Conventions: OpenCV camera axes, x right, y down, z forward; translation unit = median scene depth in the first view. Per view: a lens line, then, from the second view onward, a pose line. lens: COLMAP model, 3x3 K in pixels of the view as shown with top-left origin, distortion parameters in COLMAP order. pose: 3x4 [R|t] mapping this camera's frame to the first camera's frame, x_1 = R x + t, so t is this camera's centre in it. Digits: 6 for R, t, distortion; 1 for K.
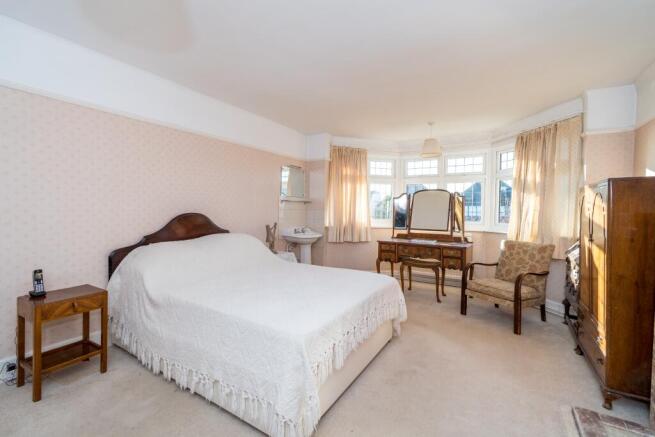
lens RADIAL K [[285.8, 0, 328.9], [0, 285.8, 217.5], [0, 0, 1]] dist [0.000673, 0.000042]
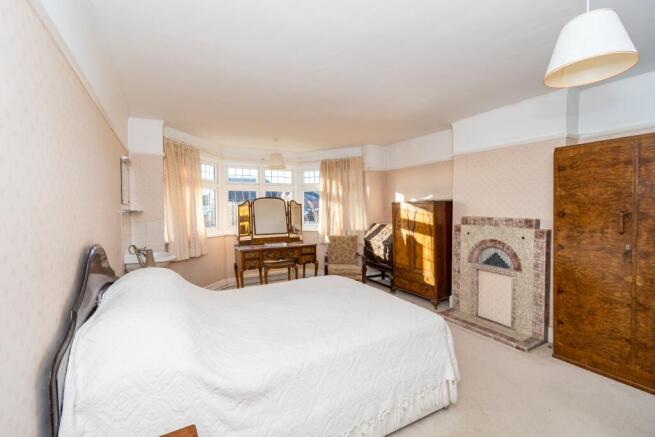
lens RADIAL K [[285.8, 0, 326.9], [0, 285.8, 215.1], [0, 0, 1]] dist [0.000673, 0.000042]
pose [[0.490907, -0.038620, 0.870356, -0.536629], [0.043742, 0.998850, 0.019650, -0.044721], [-0.870113, 0.028425, 0.492031, 0.279773]]
